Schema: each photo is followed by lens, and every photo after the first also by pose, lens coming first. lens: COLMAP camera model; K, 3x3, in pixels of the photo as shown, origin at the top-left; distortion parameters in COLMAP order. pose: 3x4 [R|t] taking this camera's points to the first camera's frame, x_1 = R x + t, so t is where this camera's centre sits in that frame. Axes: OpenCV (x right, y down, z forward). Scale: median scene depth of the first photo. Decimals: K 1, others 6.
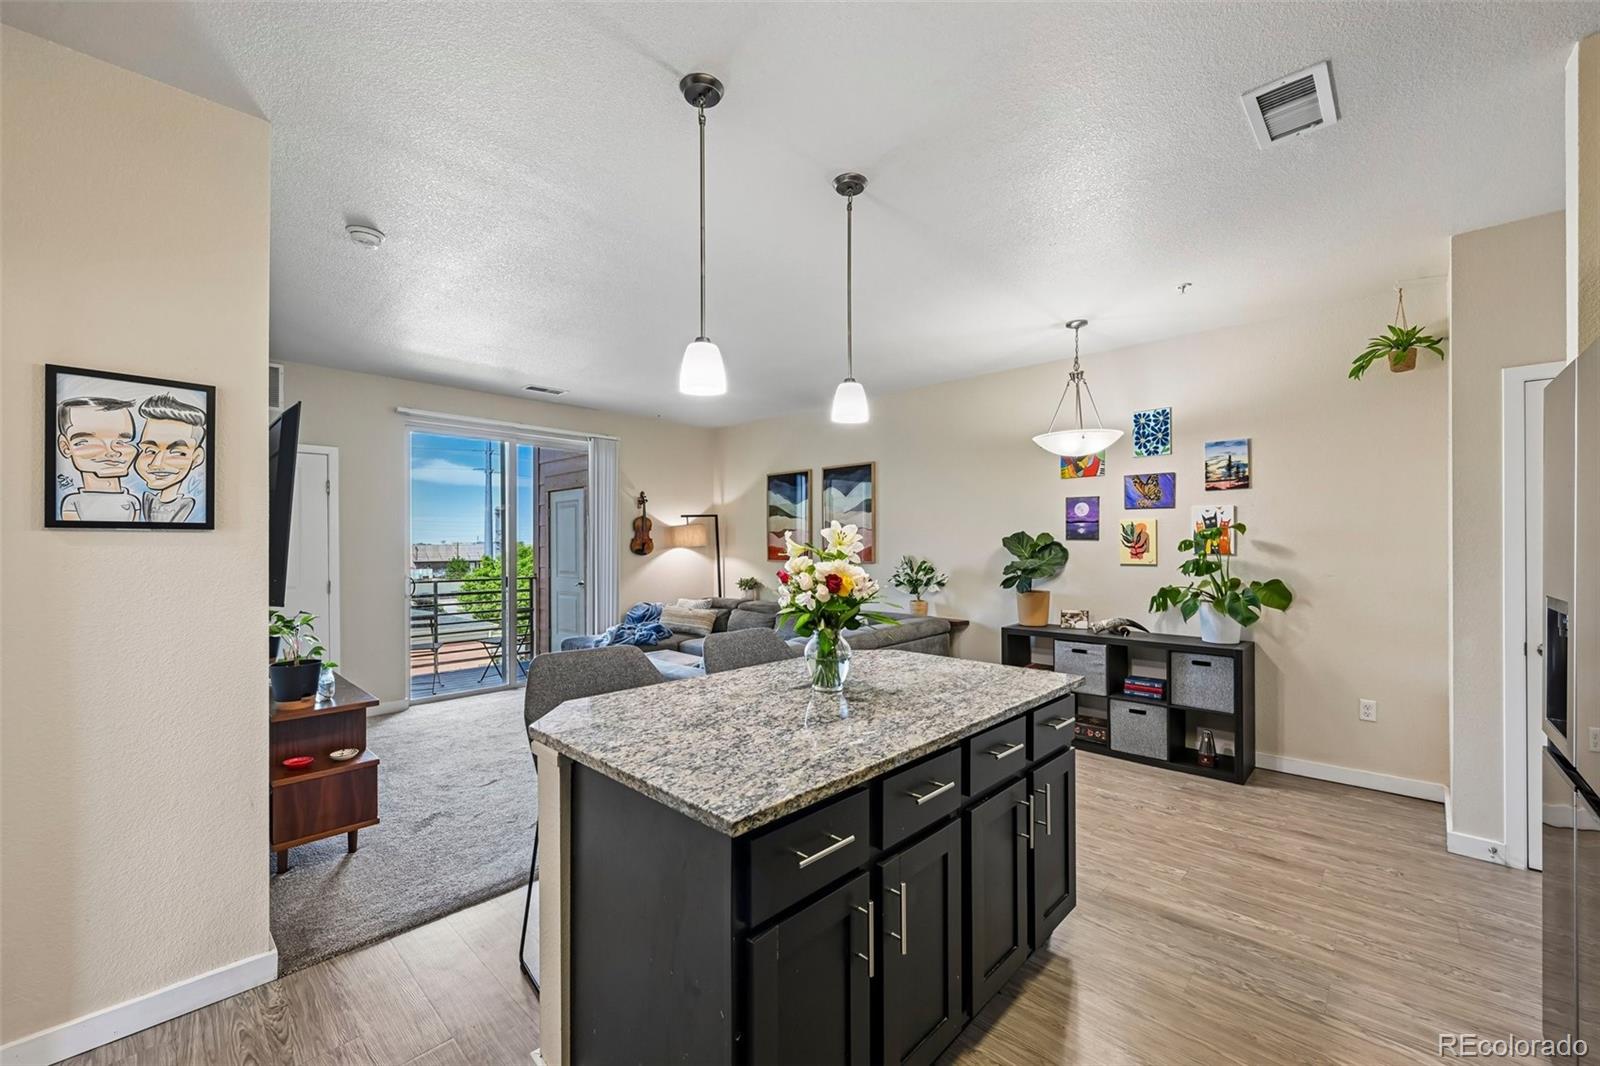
lens RADIAL K [[638.8, 0, 807.9], [0, 638.8, 541.3], [0, 0, 1]] dist [-0.003156, 0.000730]
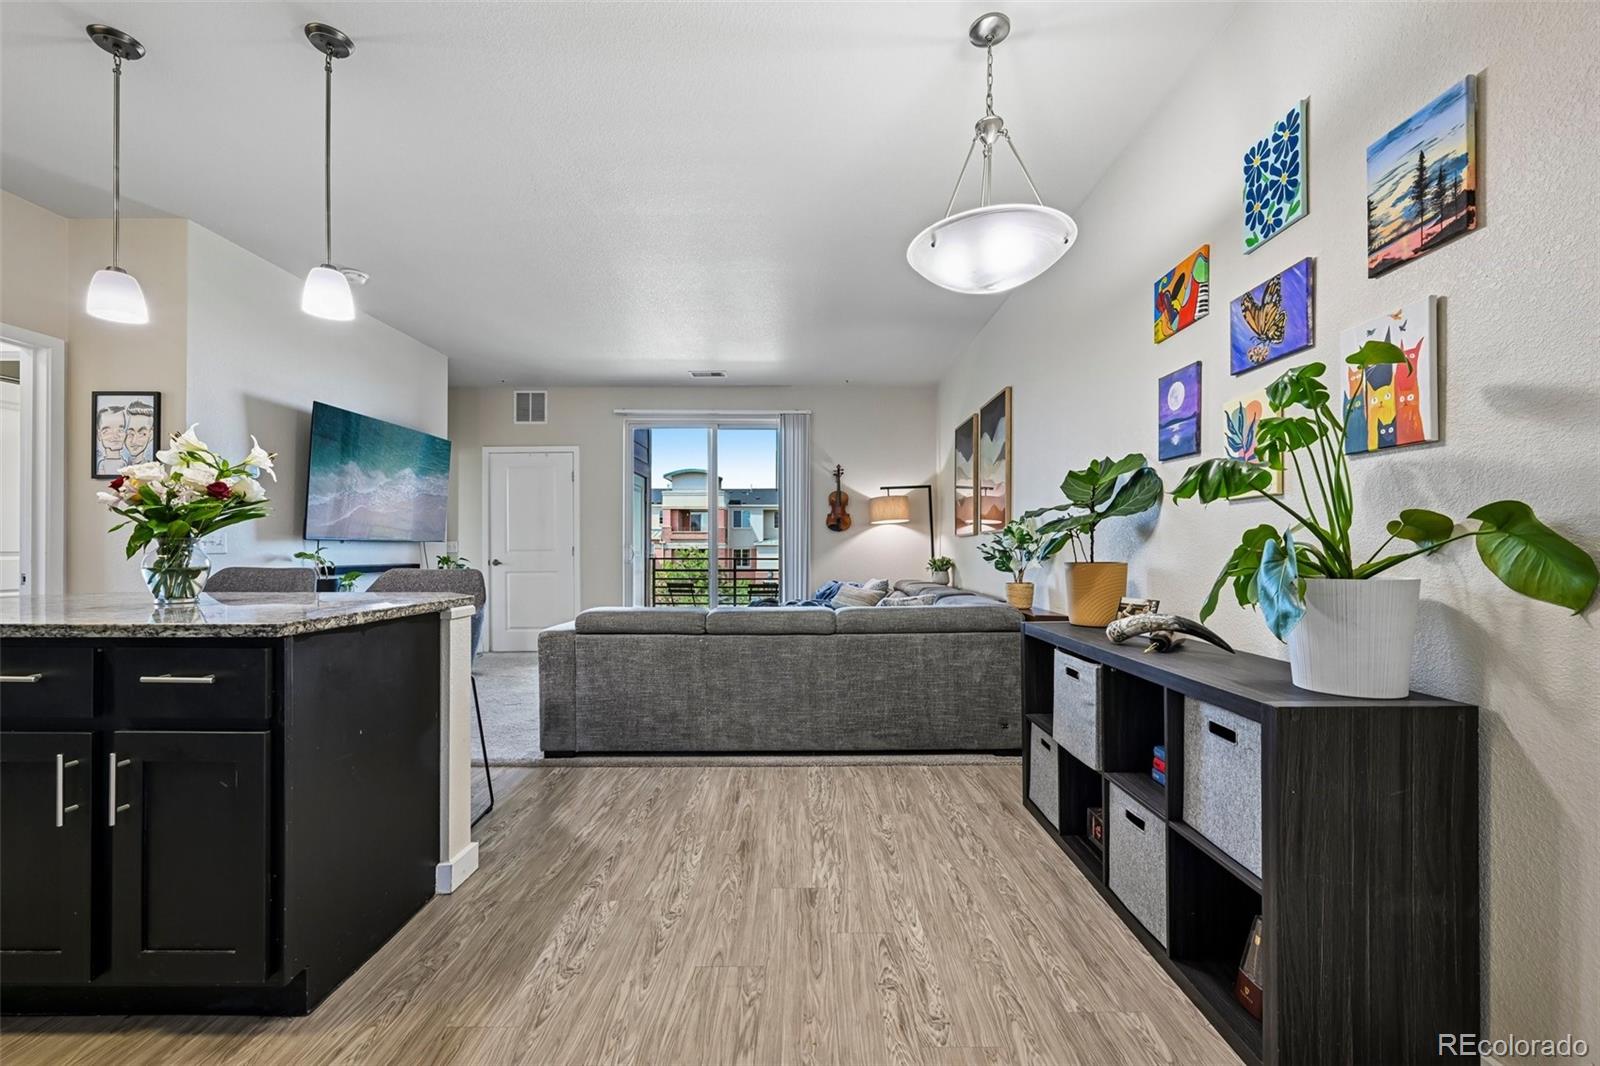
lens RADIAL K [[638.8, 0, 805.8], [0, 638.8, 551.7], [0, 0, 1]] dist [-0.003156, 0.000730]
pose [[0.685213, 0.006175, -0.728317, 0.633571], [-0.000225, 0.999966, 0.008266, 0.069998], [0.728343, -0.005500, 0.685191, 0.487704]]
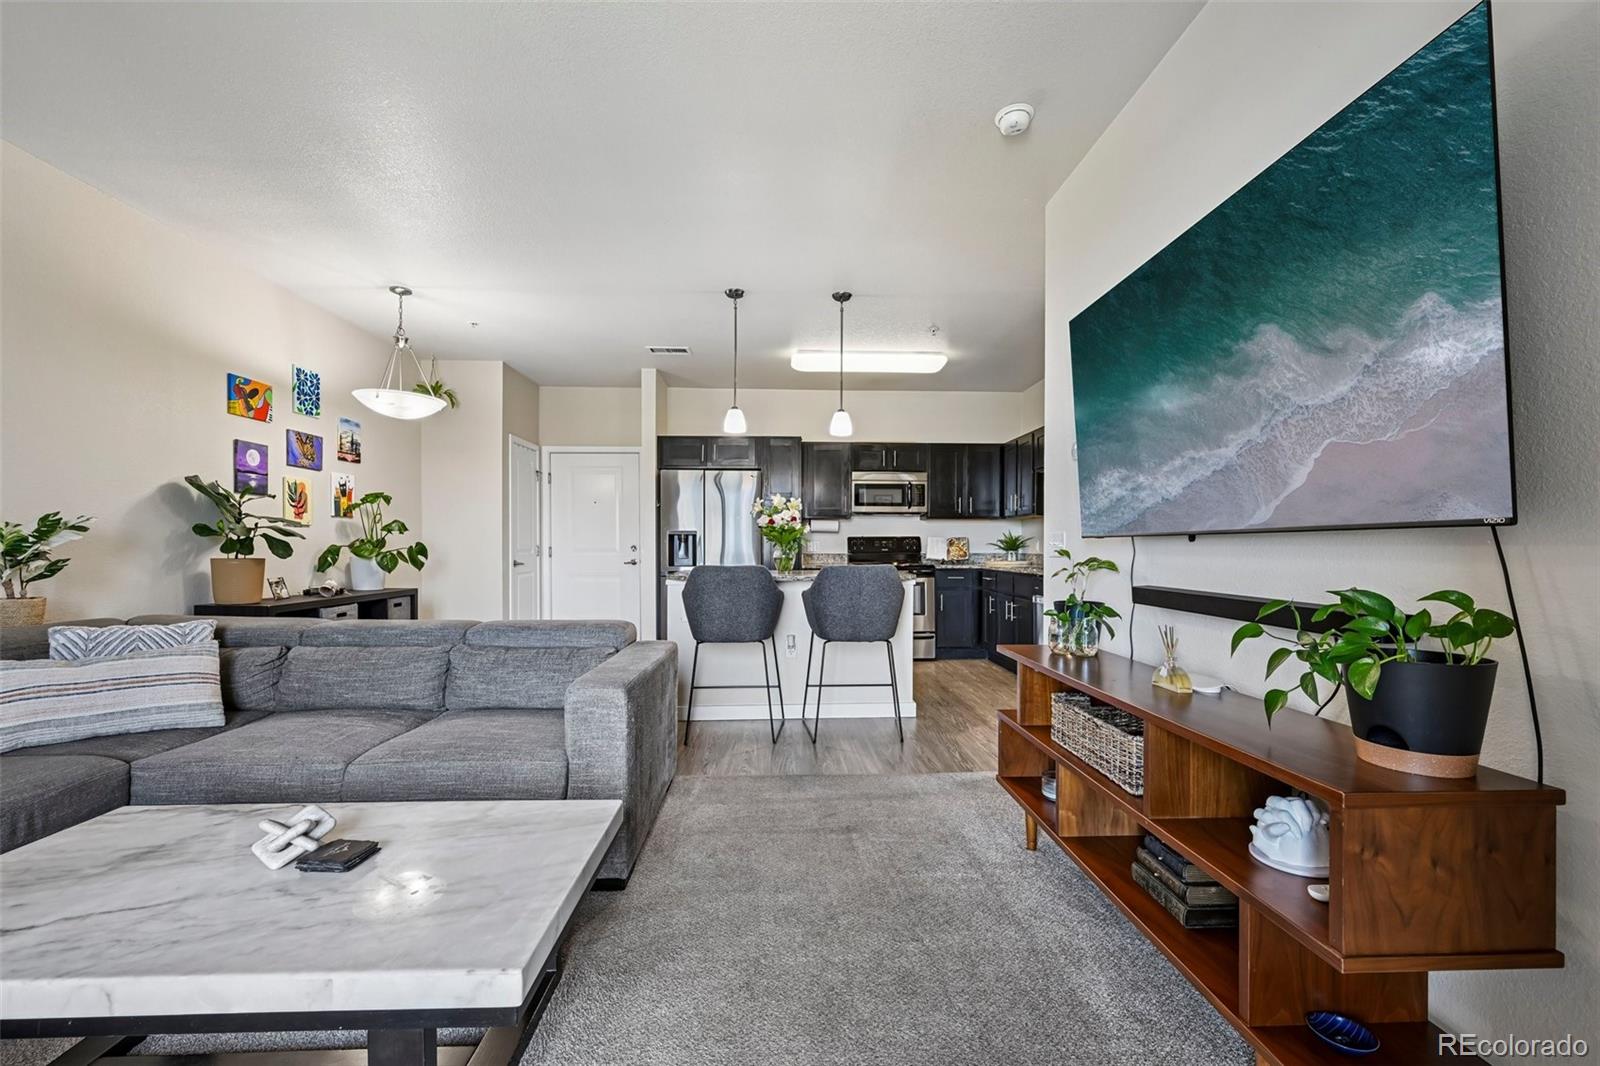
lens RADIAL K [[638.8, 0, 798.3], [0, 638.8, 555.1], [0, 0, 1]] dist [-0.003156, 0.000730]
pose [[-0.713760, -0.009090, 0.700332, -0.700771], [-0.002415, 0.999942, 0.010518, 0.070580], [-0.700387, 0.005816, -0.713740, 1.171856]]
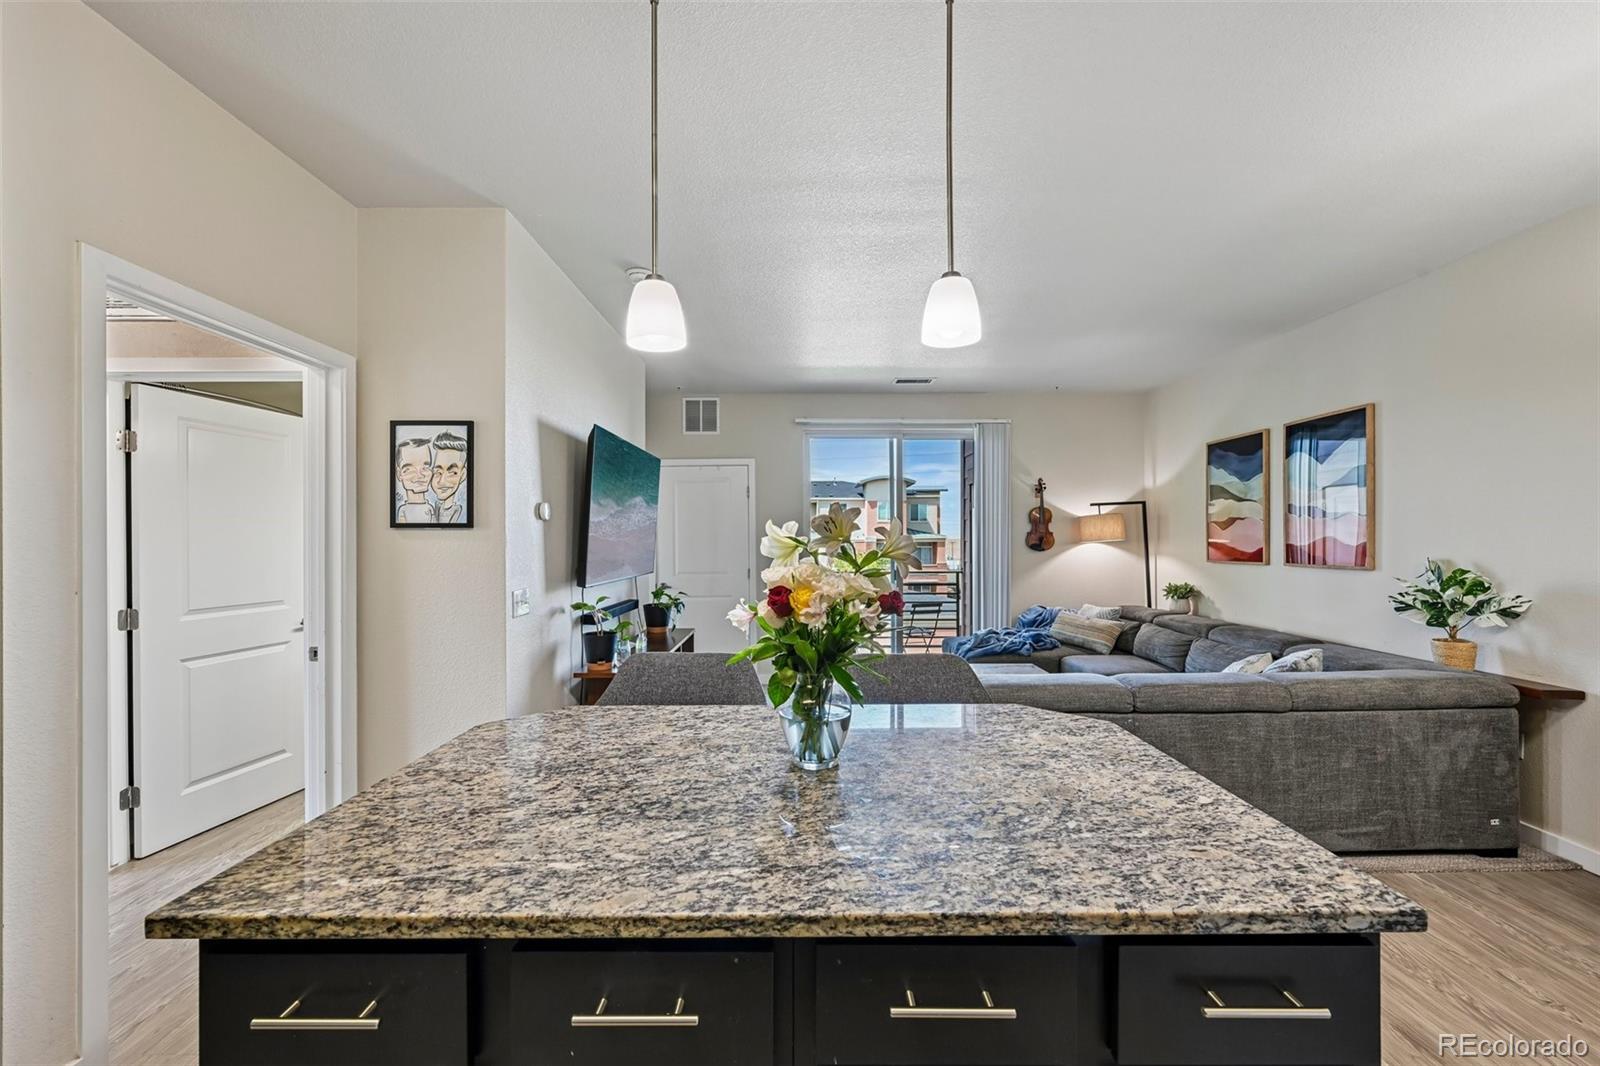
lens RADIAL K [[638.8, 0, 802.6], [0, 638.8, 543.3], [0, 0, 1]] dist [-0.003156, 0.000730]
pose [[0.690178, 0.005652, -0.723618, 0.231400], [0.003414, 0.999933, 0.011066, 0.000562], [0.723632, -0.010107, 0.690112, 0.258235]]
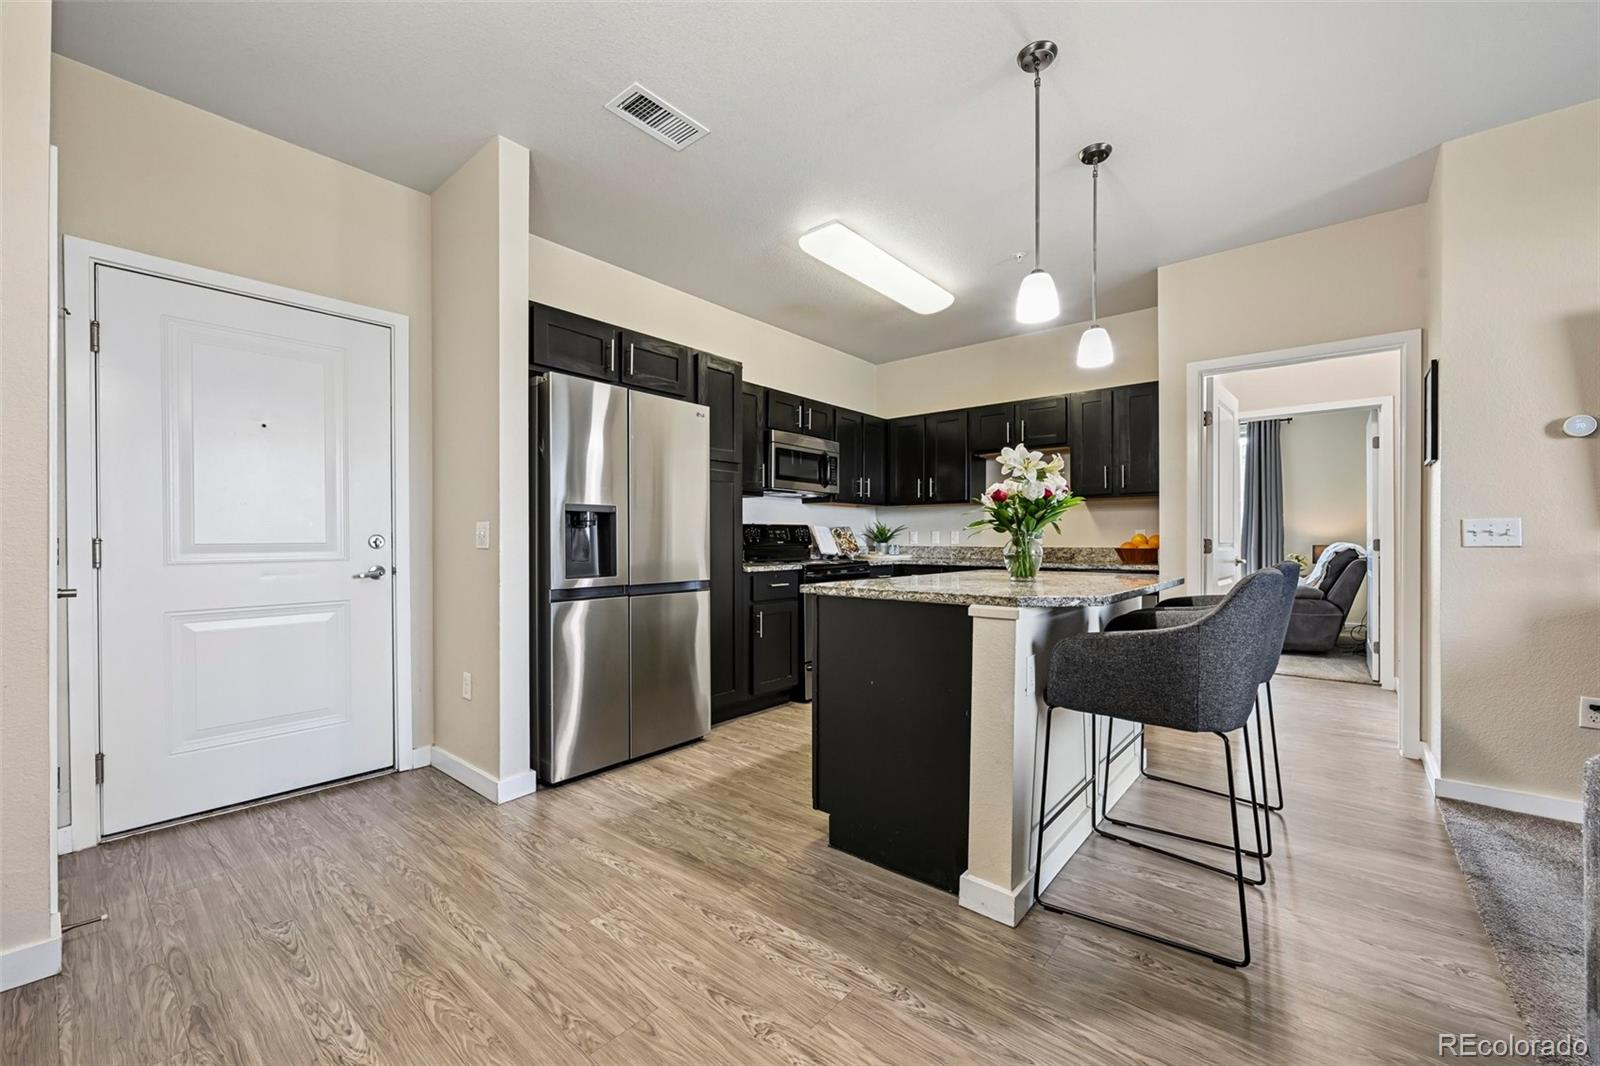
lens RADIAL K [[638.8, 0, 801.8], [0, 638.8, 540.2], [0, 0, 1]] dist [-0.003156, 0.000730]
pose [[-0.998428, 0.002697, -0.055982, 0.251359], [0.002873, 0.999991, -0.003068, 0.072835], [0.055973, -0.003224, -0.998427, 1.048579]]
